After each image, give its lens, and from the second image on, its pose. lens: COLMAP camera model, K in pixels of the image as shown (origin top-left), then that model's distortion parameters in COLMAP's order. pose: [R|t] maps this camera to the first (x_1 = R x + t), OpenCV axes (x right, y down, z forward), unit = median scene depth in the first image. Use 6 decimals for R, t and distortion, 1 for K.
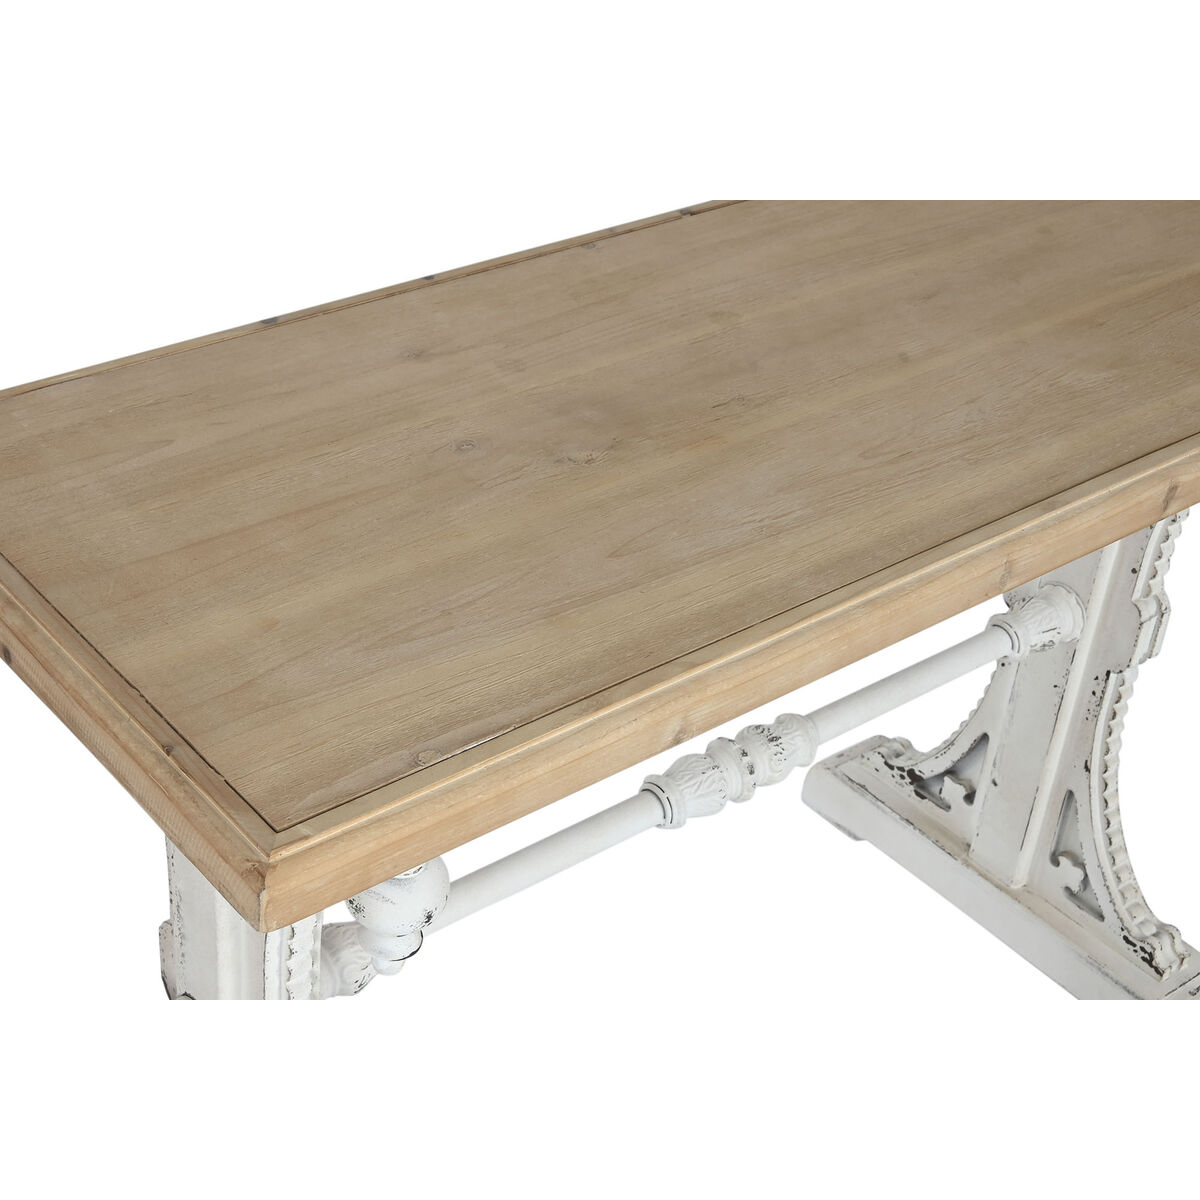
lens RADIAL K [[2068.3, 0, 594.8], [0, 2068.3, 601.0], [0, 0, 1]] dist [0.070957, 0.000000]
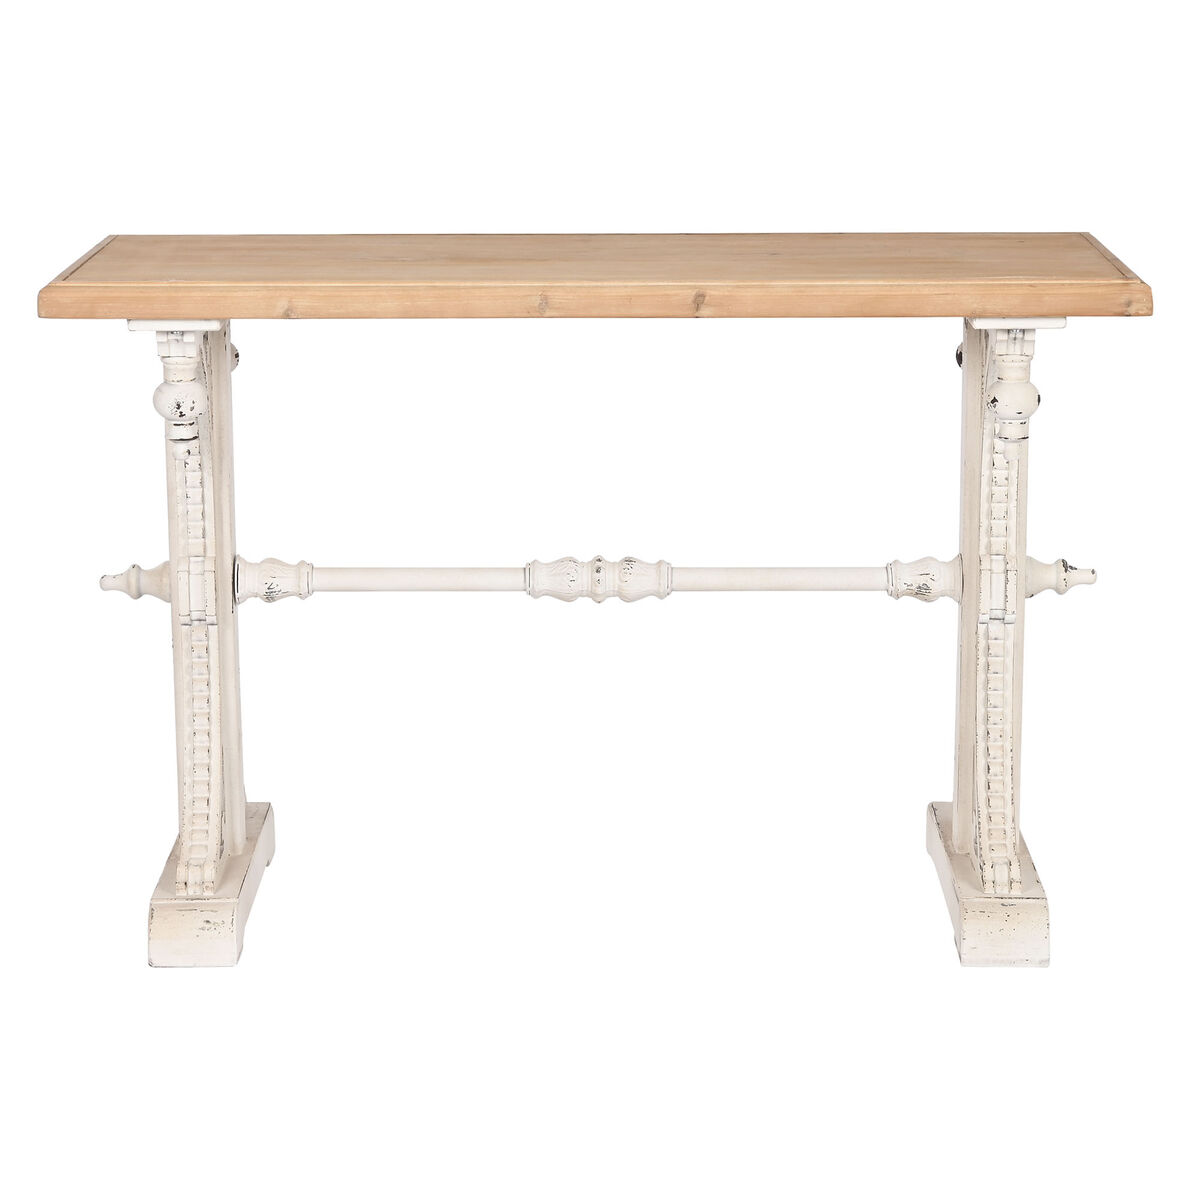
lens RADIAL K [[3926.0, 0, 601.7], [0, 3926.0, 594.8], [0, 0, 1]] dist [0.040126, 0.000000]
pose [[0.758957, 0.041213, -0.649835, 1.552846], [-0.306659, 0.903011, -0.300884, 0.769590], [0.574408, 0.427635, 0.697986, -0.749886]]
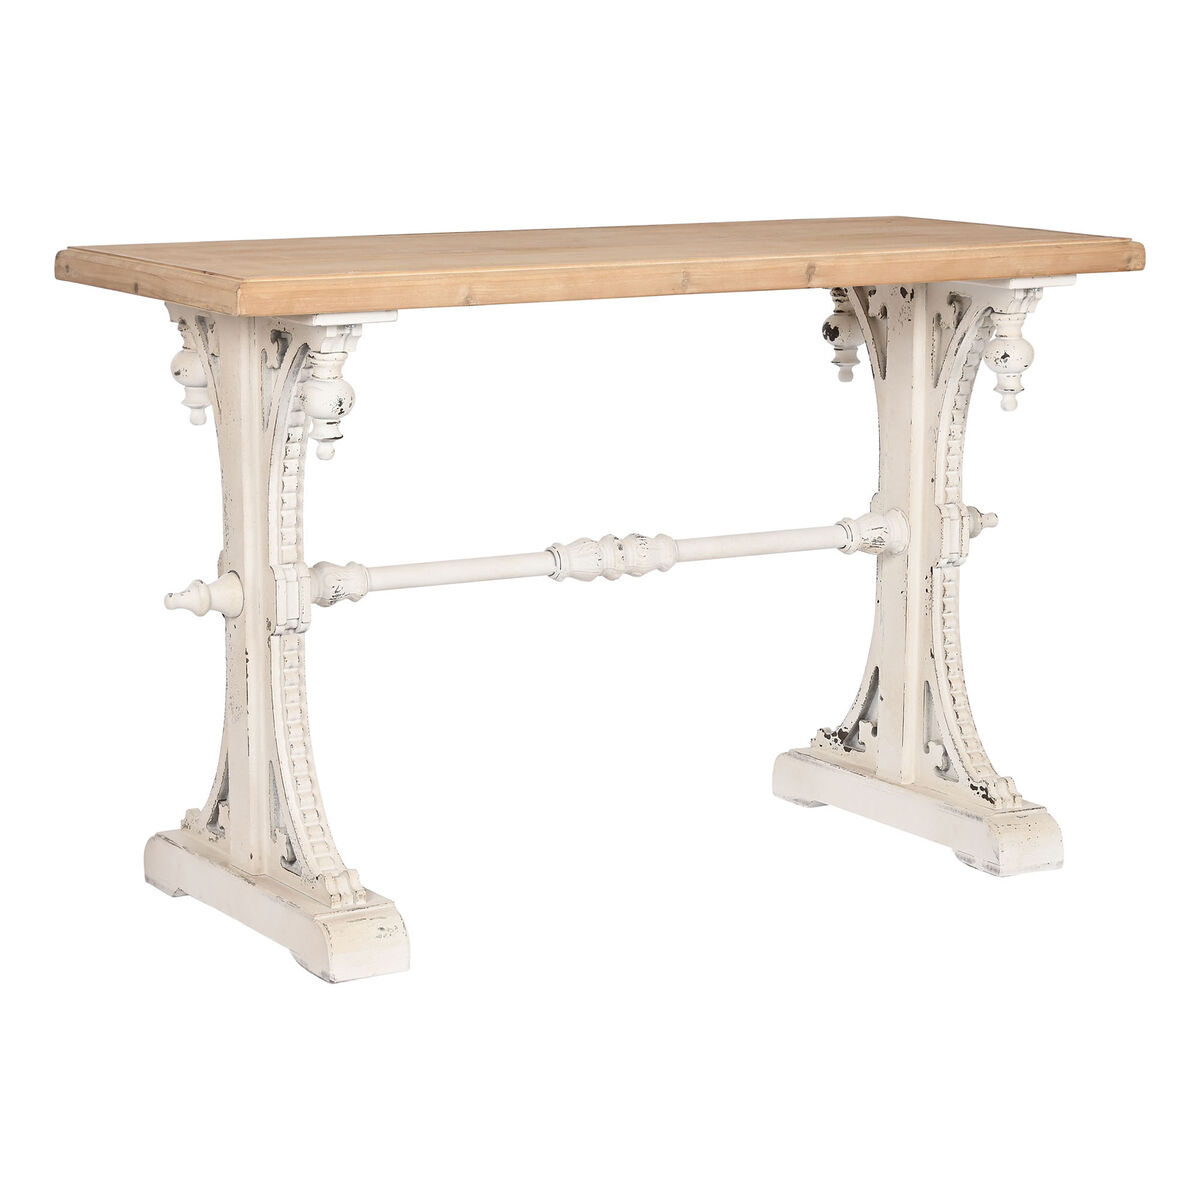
lens RADIAL K [[3486.9, 0, 595.2], [0, 3486.9, 608.6], [0, 0, 1]] dist [0.061112, 0.000000]
pose [[0.984173, -0.052348, -0.169303, 0.402563], [-0.021783, 0.912393, -0.408734, 0.961657], [0.175868, 0.405953, 0.896813, -1.032449]]
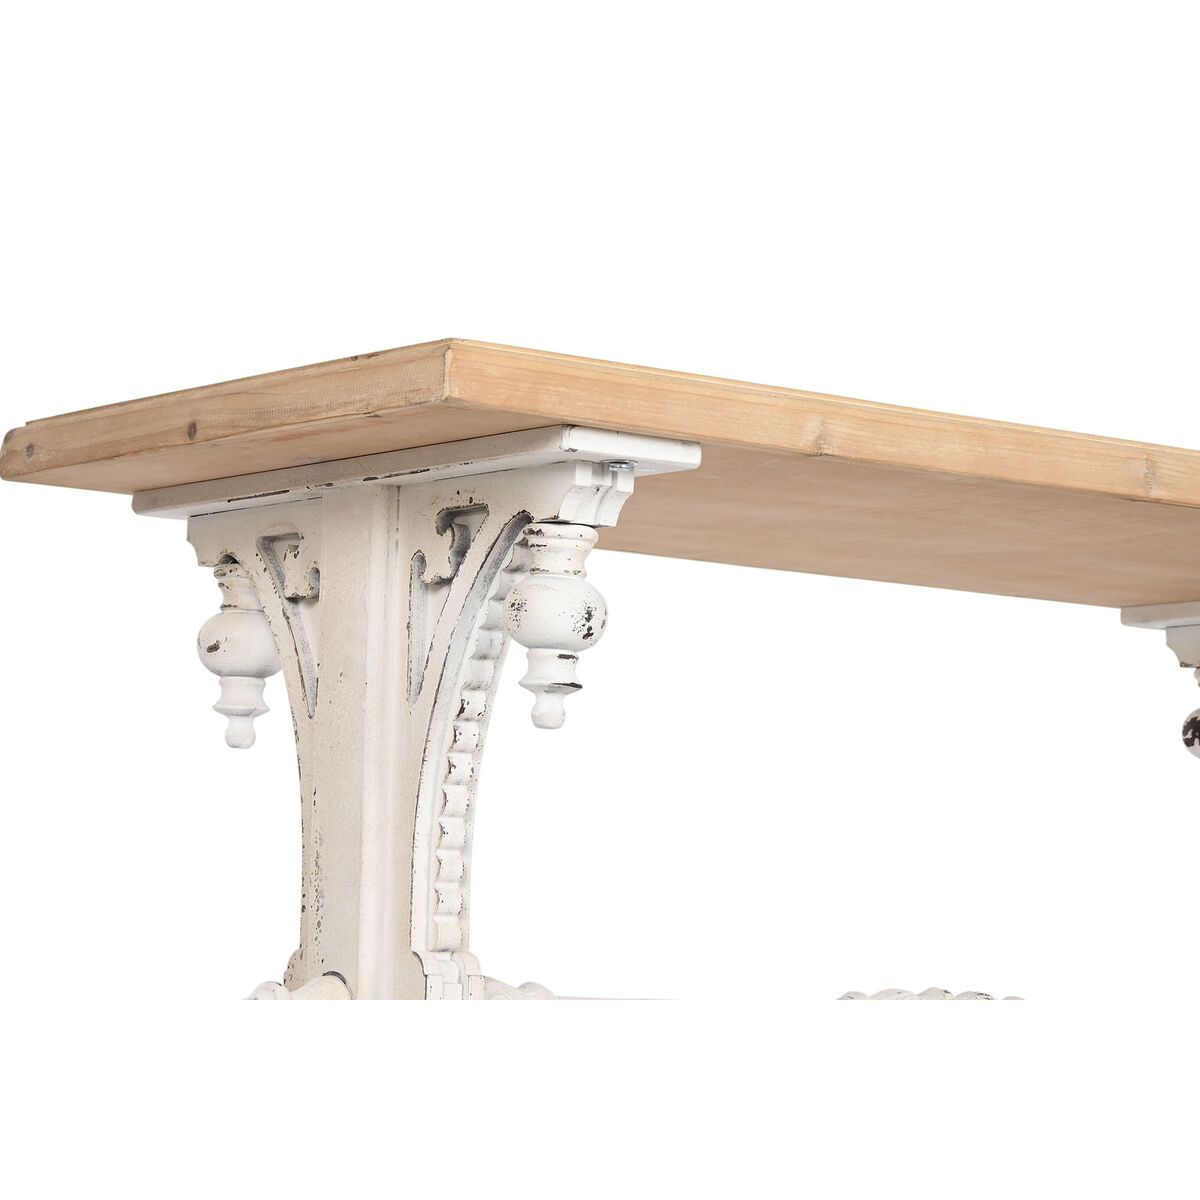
lens RADIAL K [[3960.1, 0, 604.3], [0, 3960.1, 598.4], [0, 0, 1]] dist [0.036007, 0.000000]
pose [[0.997648, -0.061750, -0.029753, -0.008160], [0.028086, 0.764217, -0.644347, 0.832260], [0.062526, 0.641996, 0.764154, -0.293818]]
